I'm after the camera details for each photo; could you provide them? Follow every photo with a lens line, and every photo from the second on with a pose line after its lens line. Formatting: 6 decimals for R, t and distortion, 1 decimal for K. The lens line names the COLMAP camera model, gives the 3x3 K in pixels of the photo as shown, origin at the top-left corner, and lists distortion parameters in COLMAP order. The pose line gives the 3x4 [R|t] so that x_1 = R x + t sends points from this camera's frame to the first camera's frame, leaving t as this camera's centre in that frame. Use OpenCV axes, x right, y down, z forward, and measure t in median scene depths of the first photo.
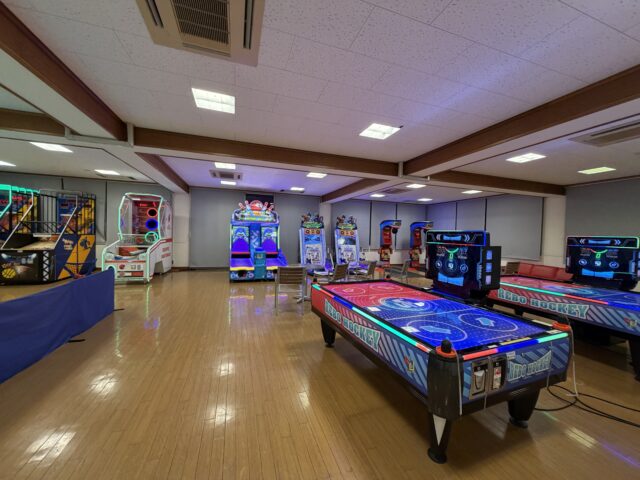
lens RADIAL K [[255.1, 0, 325.4], [0, 255.1, 240.9], [0, 0, 1]] dist [-0.001142, -0.000022]
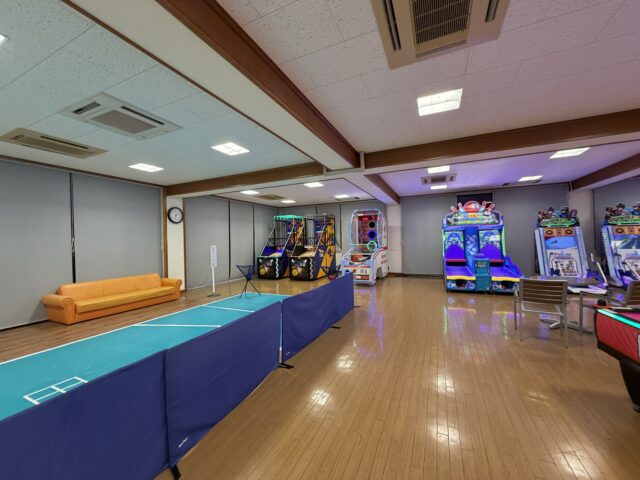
lens RADIAL K [[255.1, 0, 322.3], [0, 255.1, 240.7], [0, 0, 1]] dist [-0.001142, -0.000022]
pose [[0.727184, -0.044335, -0.685009, -0.199410], [0.026043, 0.998976, -0.037009, -0.006537], [0.685948, 0.009072, 0.727594, 0.005871]]
